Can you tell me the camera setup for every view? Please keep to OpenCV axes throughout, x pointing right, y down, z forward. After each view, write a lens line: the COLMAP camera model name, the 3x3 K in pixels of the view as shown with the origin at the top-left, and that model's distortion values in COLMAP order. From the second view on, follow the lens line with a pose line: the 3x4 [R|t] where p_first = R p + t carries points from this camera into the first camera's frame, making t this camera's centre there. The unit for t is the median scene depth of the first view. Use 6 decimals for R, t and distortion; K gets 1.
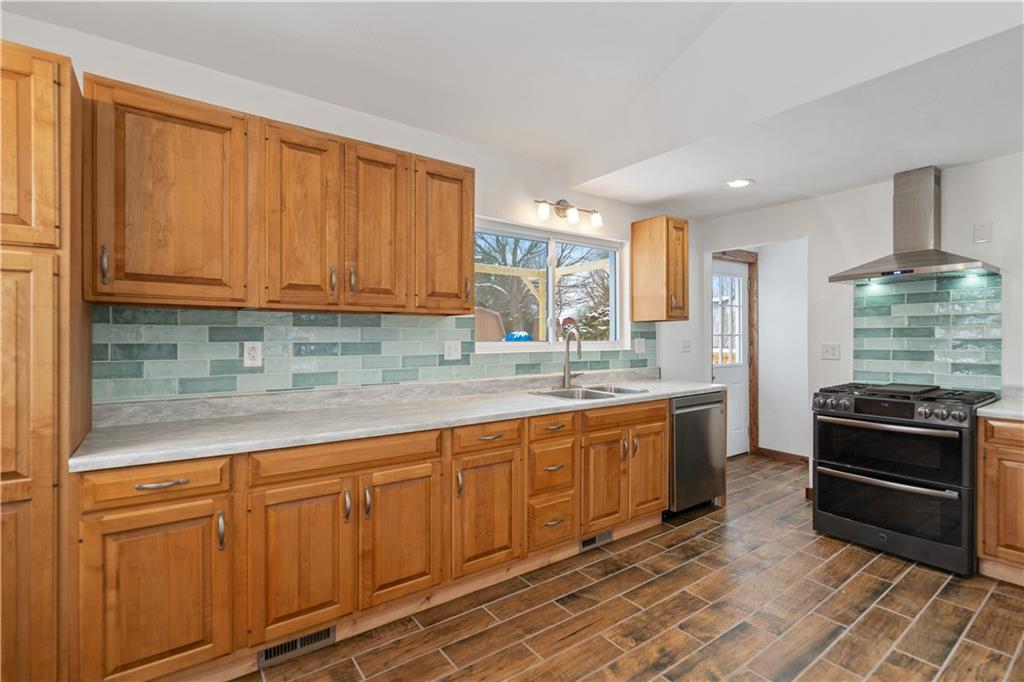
lens RADIAL K [[474.5, 0, 510.8], [0, 474.5, 339.4], [0, 0, 1]] dist [0.003048, -0.000406]
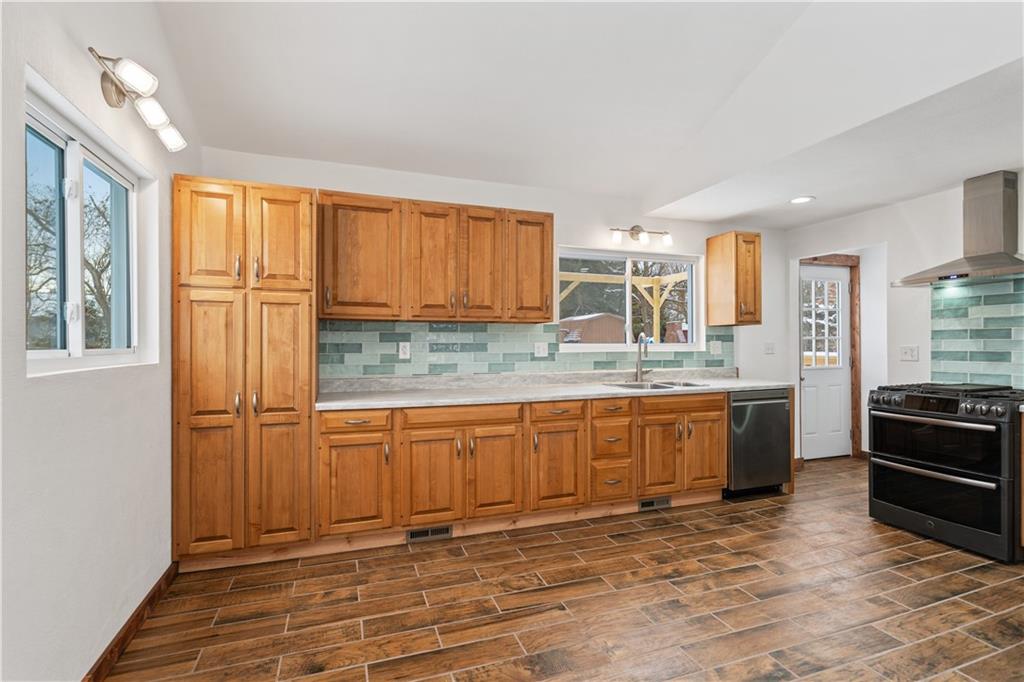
lens RADIAL K [[474.5, 0, 510.0], [0, 474.5, 343.5], [0, 0, 1]] dist [0.003048, -0.000406]
pose [[0.959446, -0.001036, -0.281890, 0.198944], [-0.000191, 0.999991, -0.004326, 0.014394], [0.281892, 0.004204, 0.959437, -0.344172]]
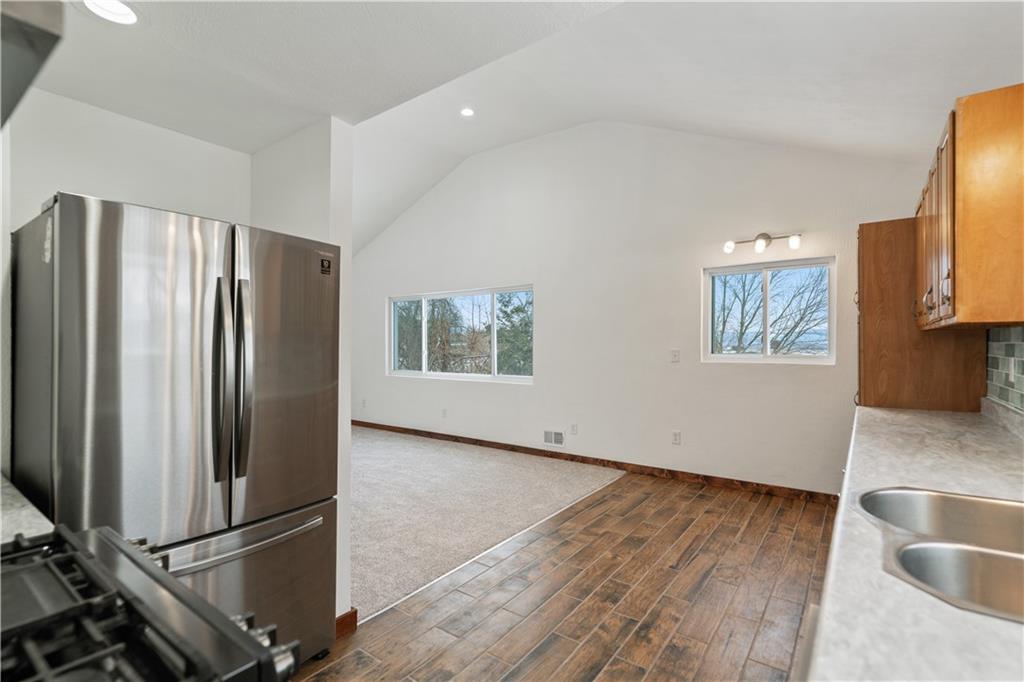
lens RADIAL K [[474.5, 0, 512.3], [0, 474.5, 348.4], [0, 0, 1]] dist [0.003048, -0.000406]
pose [[-0.953446, 0.004986, -0.301524, 0.760457], [0.000516, 0.999889, 0.014901, -0.029925], [0.301565, 0.014052, -0.953342, 1.560532]]
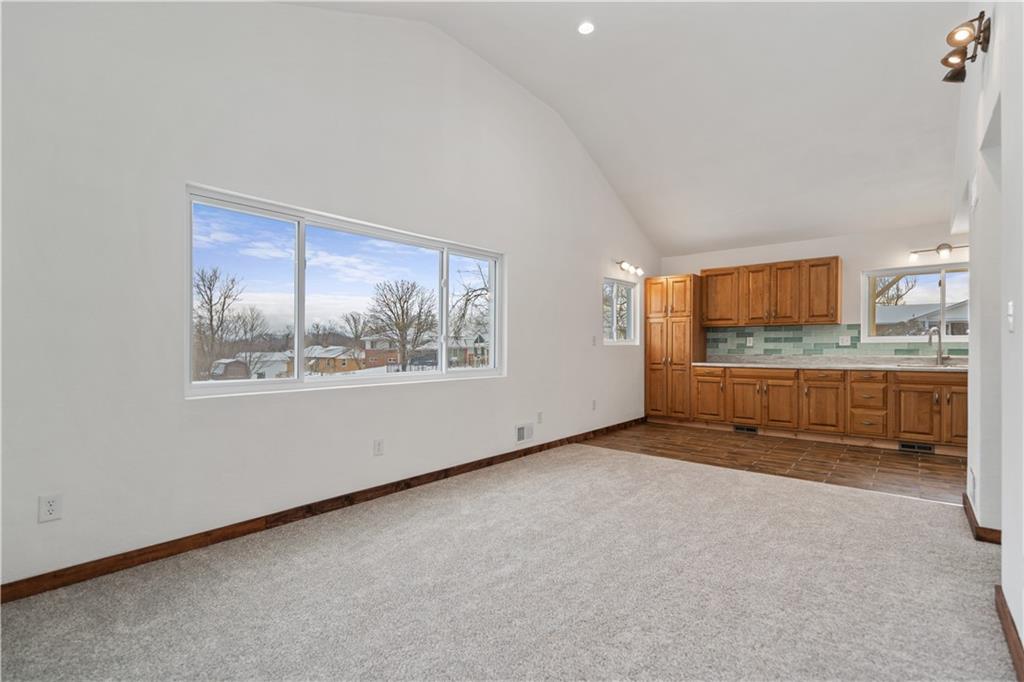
lens RADIAL K [[474.5, 0, 507.5], [0, 474.5, 353.0], [0, 0, 1]] dist [0.003048, -0.000406]
pose [[0.233470, 0.013131, -0.972275, 1.822778], [-0.003417, 0.999914, 0.012683, 0.064586], [0.972358, 0.000361, 0.233494, -1.051741]]
